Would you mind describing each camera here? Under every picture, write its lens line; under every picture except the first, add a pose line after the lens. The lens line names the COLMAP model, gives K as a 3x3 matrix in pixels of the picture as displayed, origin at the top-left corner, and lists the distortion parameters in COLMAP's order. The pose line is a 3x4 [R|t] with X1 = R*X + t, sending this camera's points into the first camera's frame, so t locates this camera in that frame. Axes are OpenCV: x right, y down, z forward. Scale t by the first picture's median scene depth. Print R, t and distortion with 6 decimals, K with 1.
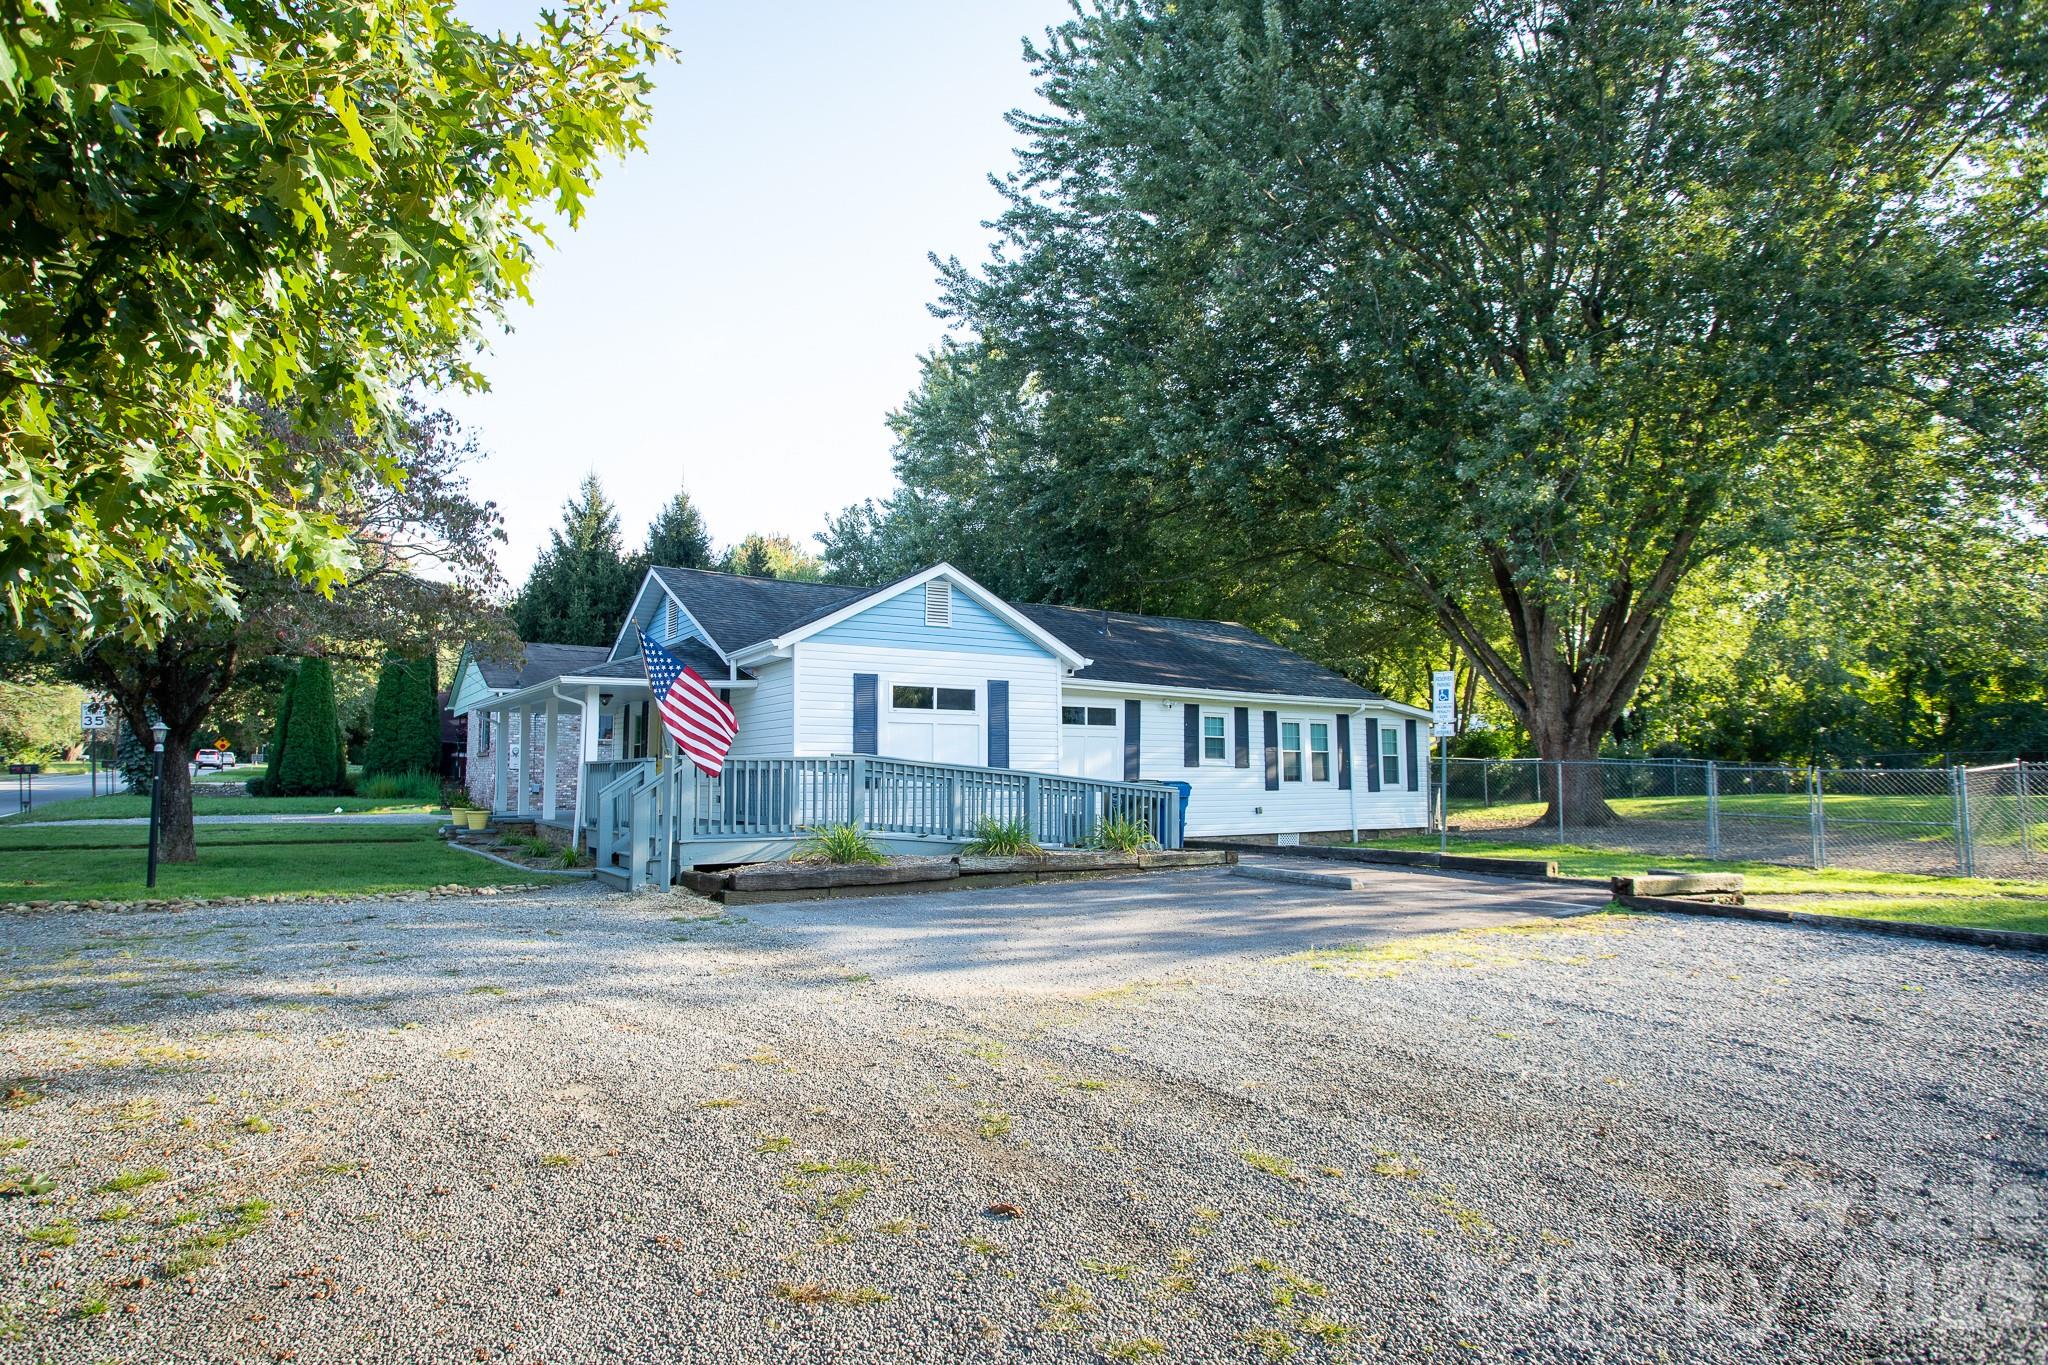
lens RADIAL K [[1106.3, 0, 1012.5], [0, 1106.3, 689.8], [0, 0, 1]] dist [-0.001261, 0.000023]
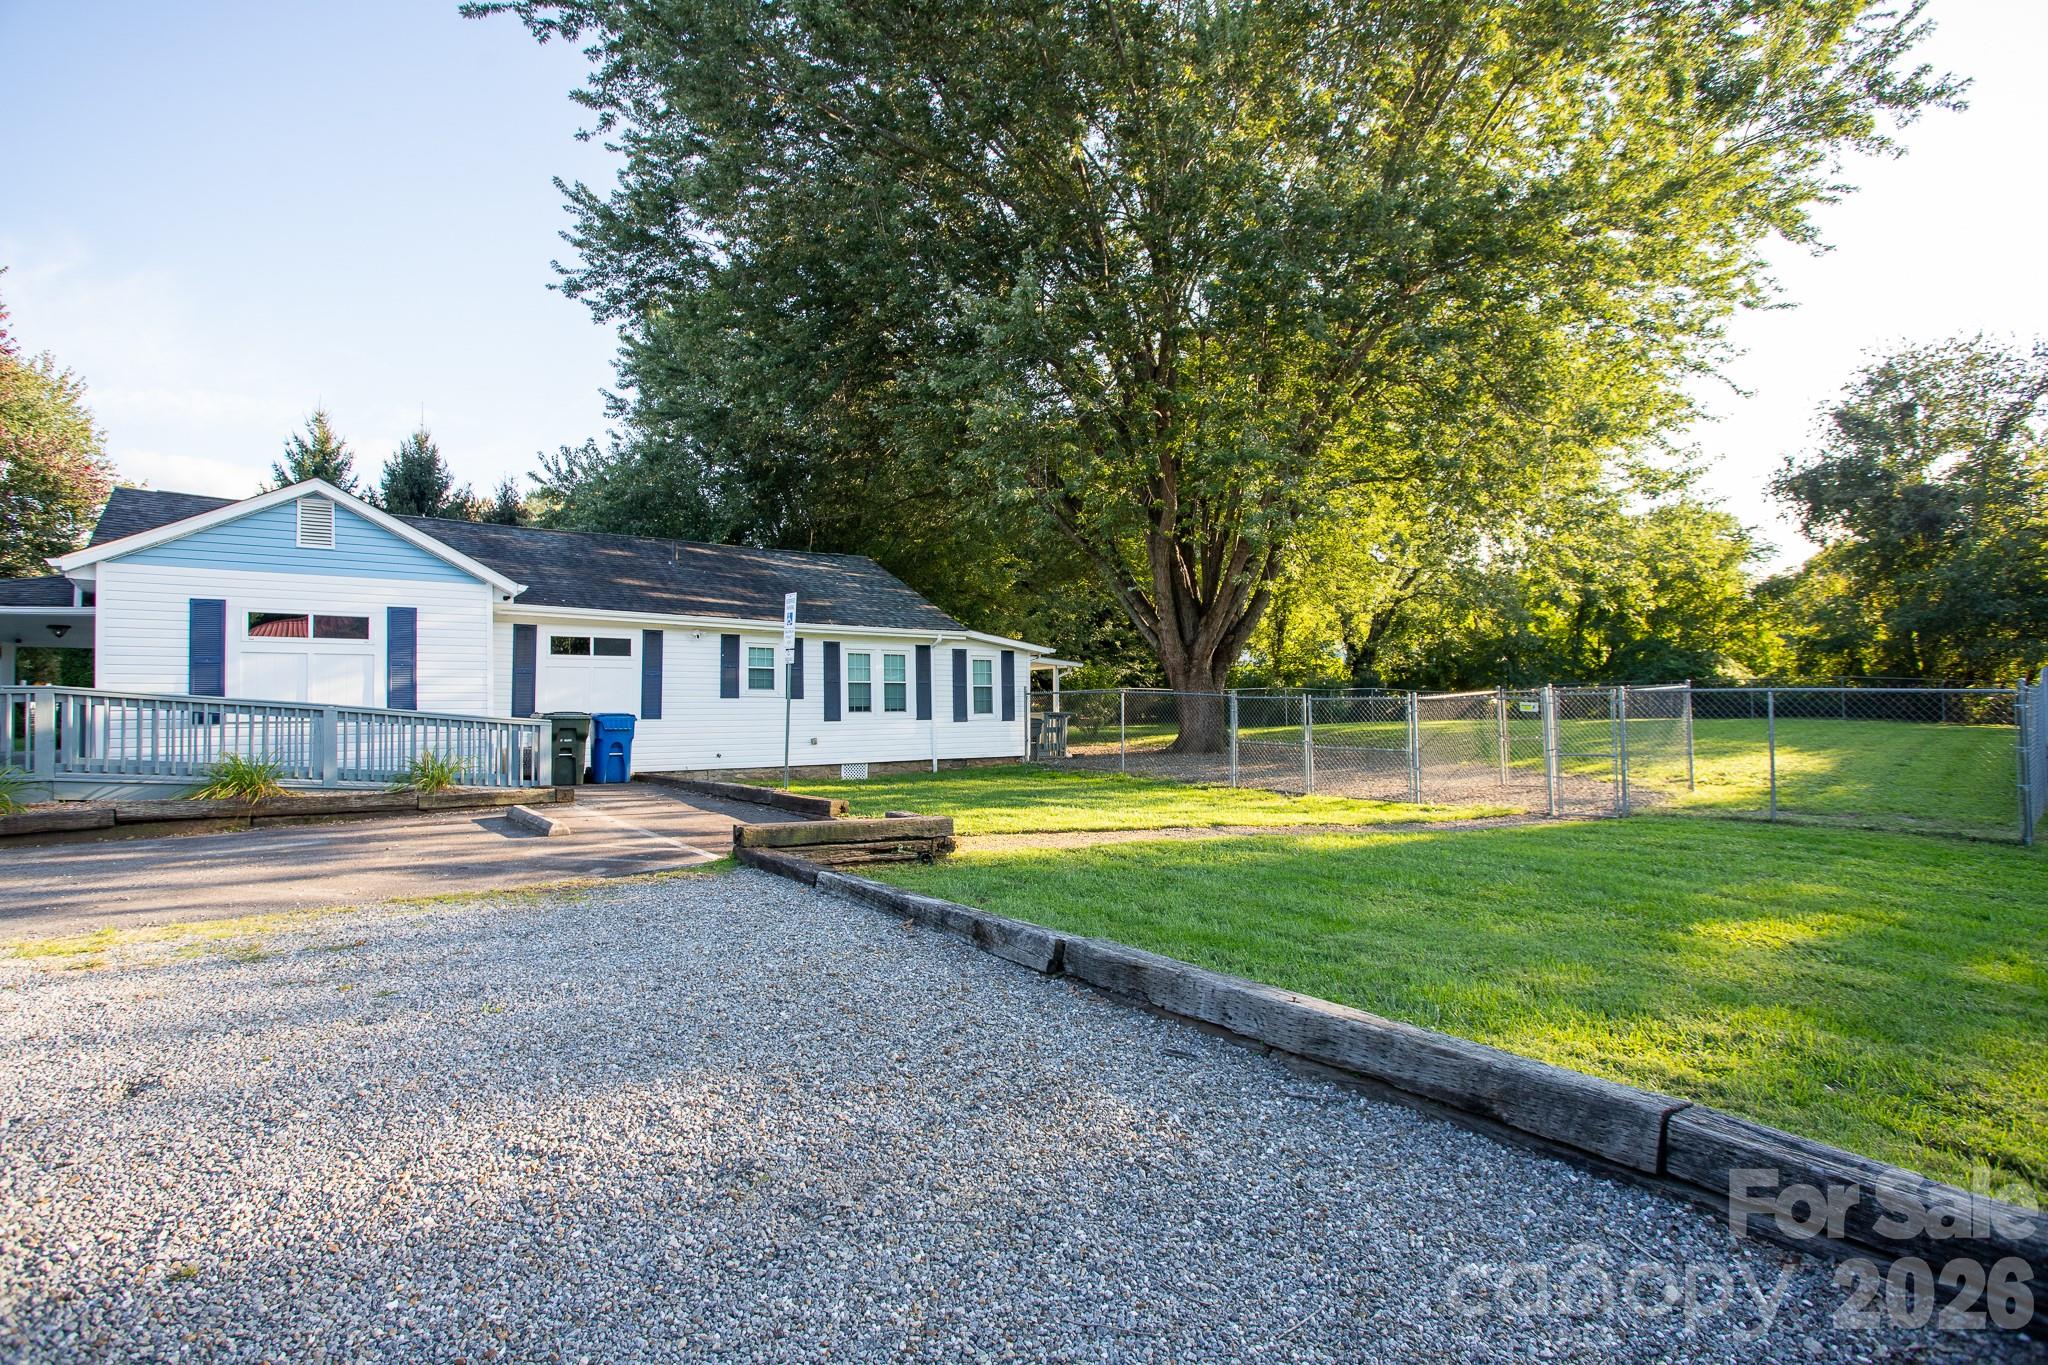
lens RADIAL K [[980.8, 0, 1033.1], [0, 980.8, 691.7], [0, 0, 1]] dist [-0.016883, 0.000303]
pose [[0.997217, -0.004078, 0.074438, 0.340470], [-0.000484, 0.998128, 0.061161, 0.009310], [-0.074548, -0.061026, 0.995348, 0.096144]]
